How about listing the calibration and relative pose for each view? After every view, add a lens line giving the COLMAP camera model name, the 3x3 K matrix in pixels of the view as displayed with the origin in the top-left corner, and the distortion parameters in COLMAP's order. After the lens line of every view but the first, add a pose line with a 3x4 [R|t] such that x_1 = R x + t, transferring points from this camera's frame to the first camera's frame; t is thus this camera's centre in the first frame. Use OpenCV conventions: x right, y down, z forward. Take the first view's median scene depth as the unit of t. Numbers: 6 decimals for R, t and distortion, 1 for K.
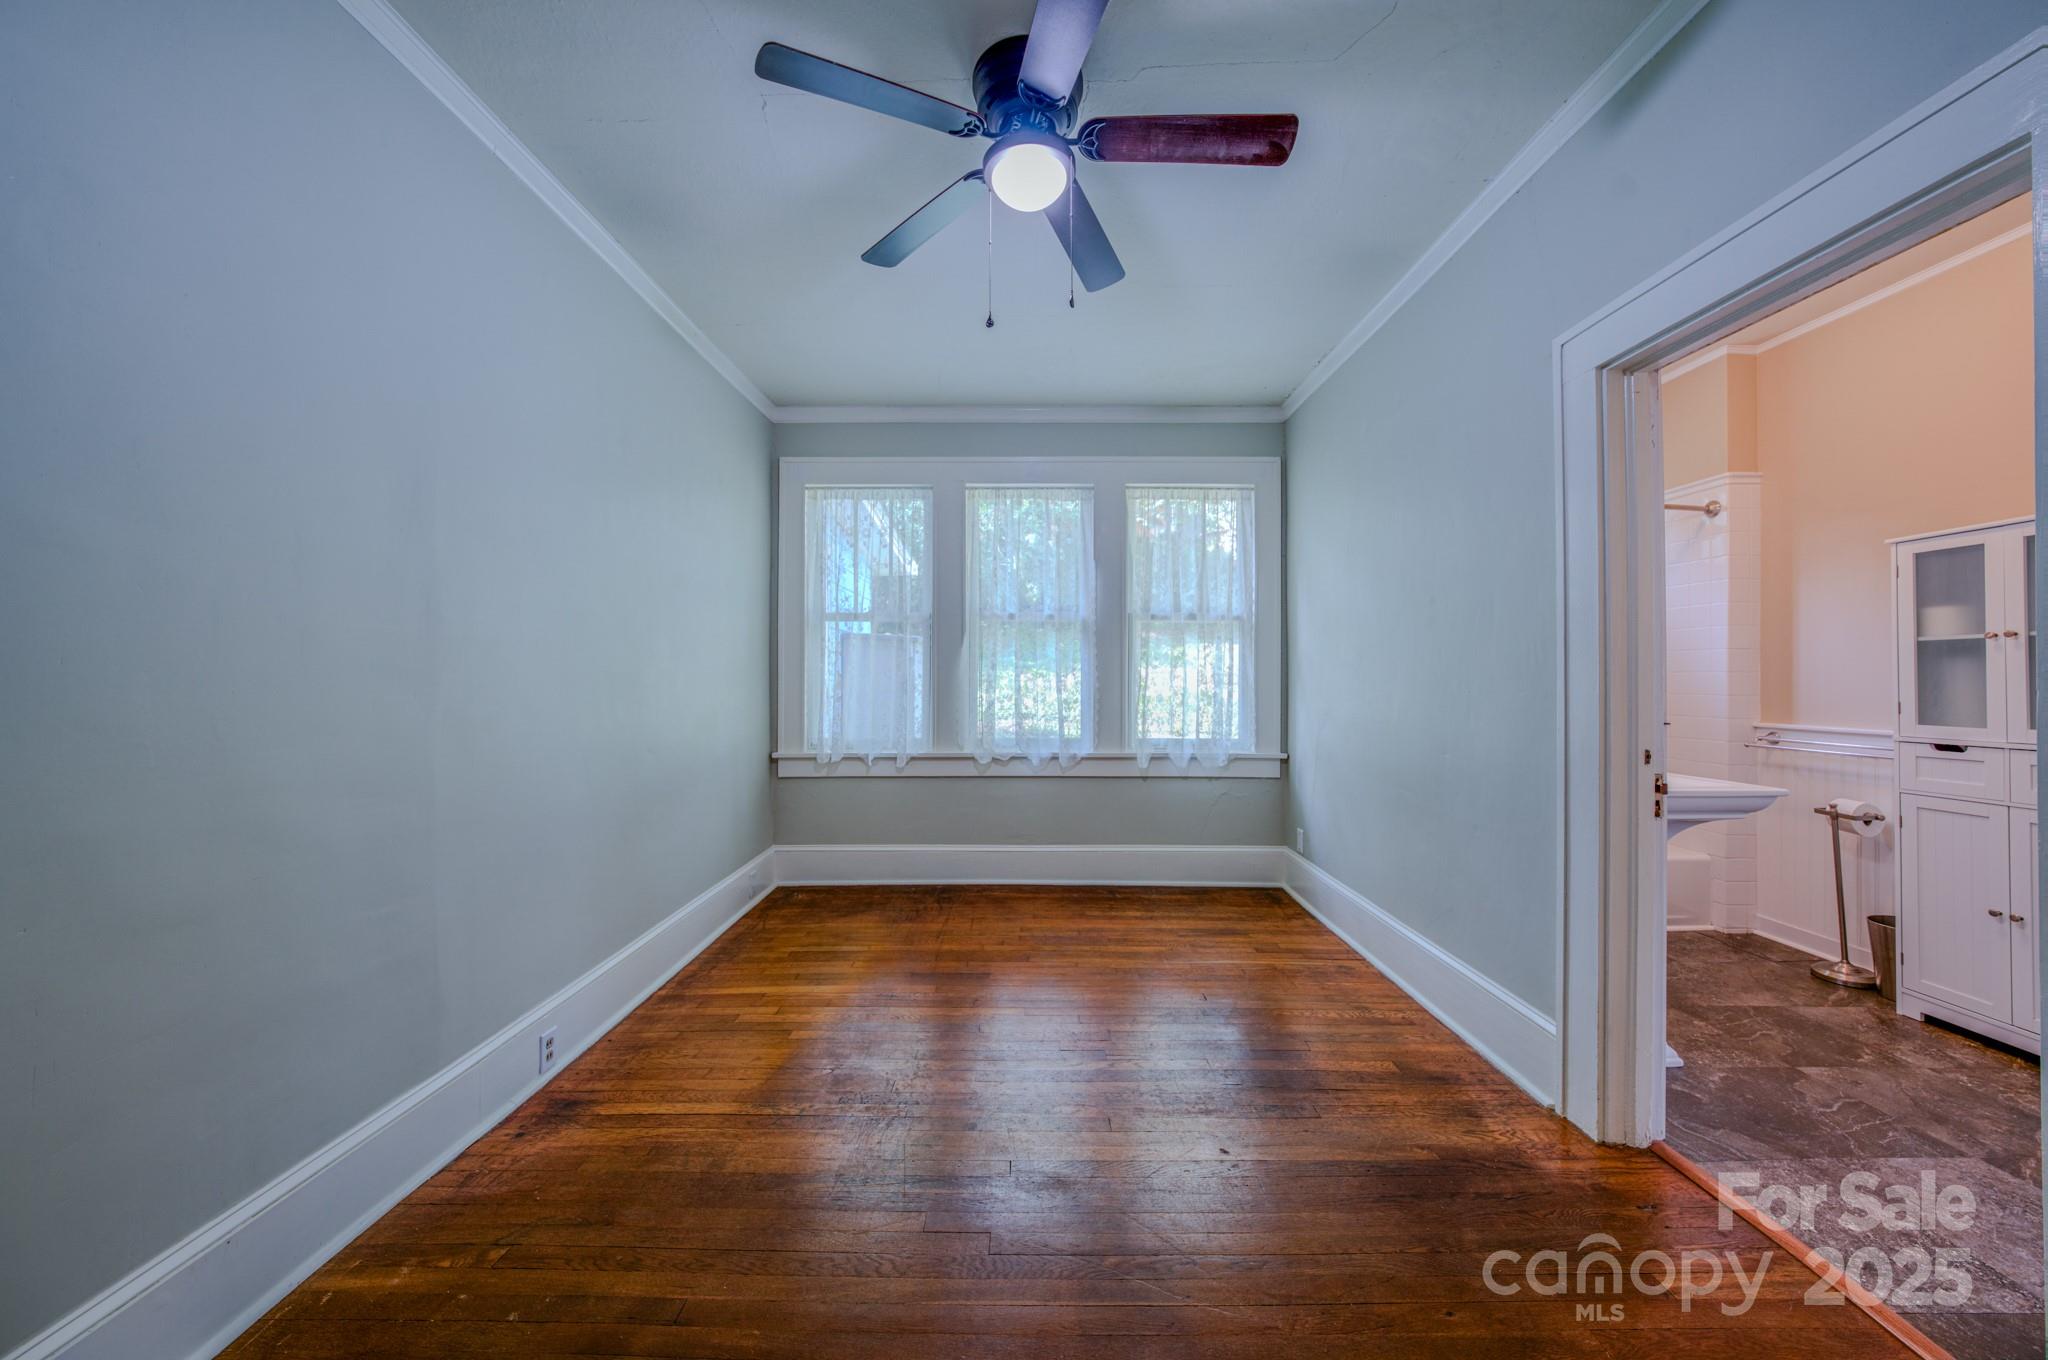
lens RADIAL K [[700.3, 0, 1025.4], [0, 700.3, 678.9], [0, 0, 1]] dist [-0.029341, 0.006210]
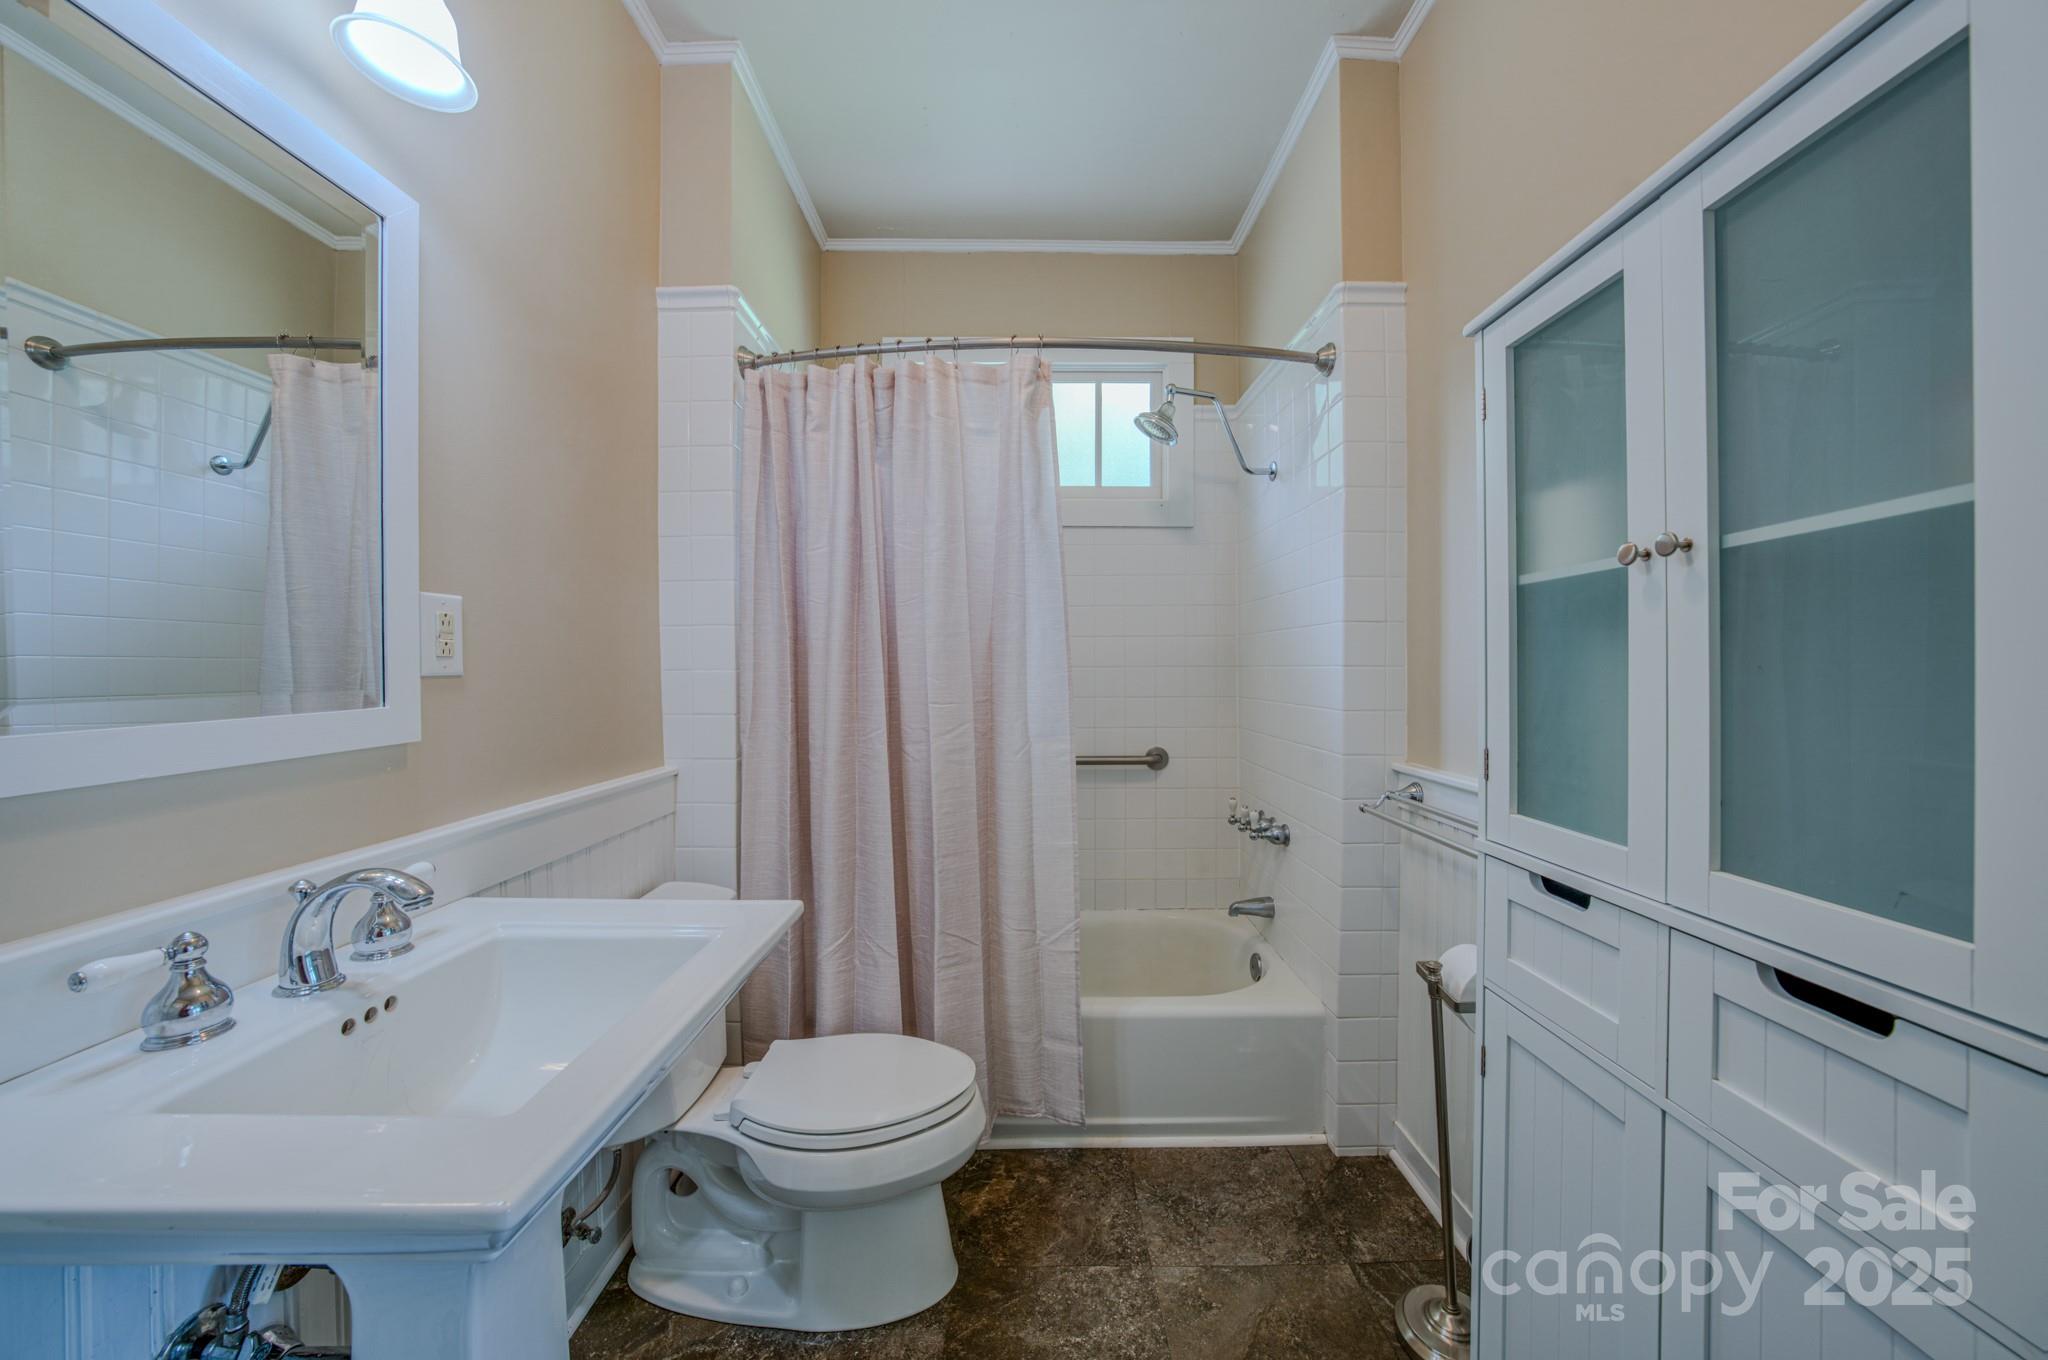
lens RADIAL K [[711.9, 0, 1024.0], [0, 711.9, 680.0], [0, 0, 1]] dist [-0.000186, 0.000153]
pose [[0.999839, -0.000259, 0.017966, 1.036982], [-0.000012, 0.999886, 0.015083, -0.009311], [-0.017968, -0.015081, 0.999725, 0.610197]]
